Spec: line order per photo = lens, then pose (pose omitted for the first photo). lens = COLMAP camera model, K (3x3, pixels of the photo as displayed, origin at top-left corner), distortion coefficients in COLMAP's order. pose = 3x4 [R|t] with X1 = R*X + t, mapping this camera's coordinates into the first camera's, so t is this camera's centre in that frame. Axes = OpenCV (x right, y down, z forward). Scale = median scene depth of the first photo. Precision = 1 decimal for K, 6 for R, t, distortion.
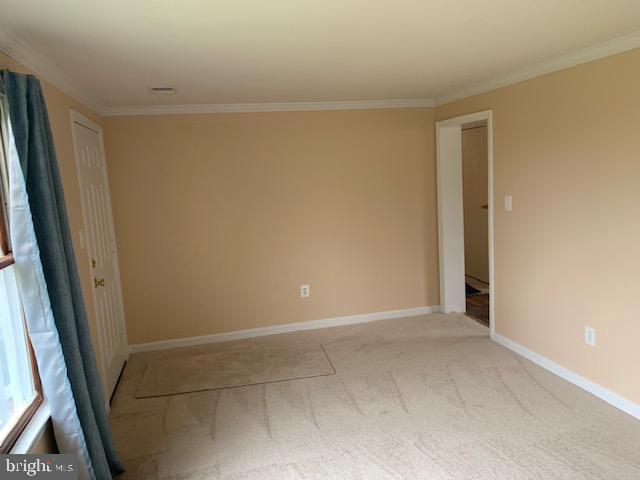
lens RADIAL K [[481.9, 0, 318.2], [0, 481.9, 232.8], [0, 0, 1]] dist [0.013435, 0.000534]
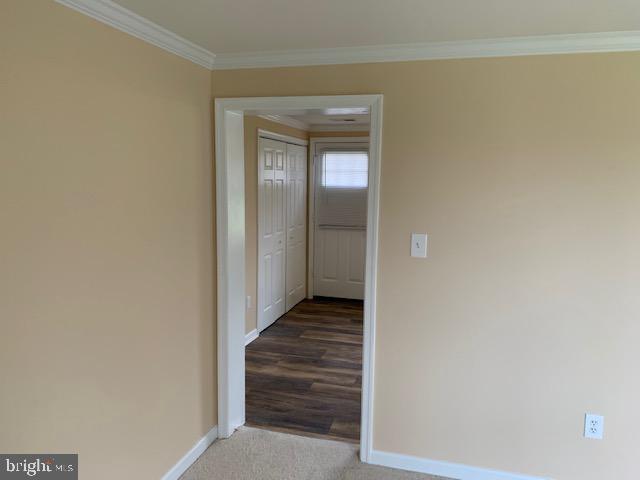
lens RADIAL K [[481.9, 0, 321.1], [0, 481.9, 235.3], [0, 0, 1]] dist [-0.008621, -0.005632]
pose [[0.503543, -0.040557, 0.863017, -0.199358], [0.066398, 0.997760, 0.008148, -0.082823], [-0.861415, 0.053199, 0.505108, 0.728811]]
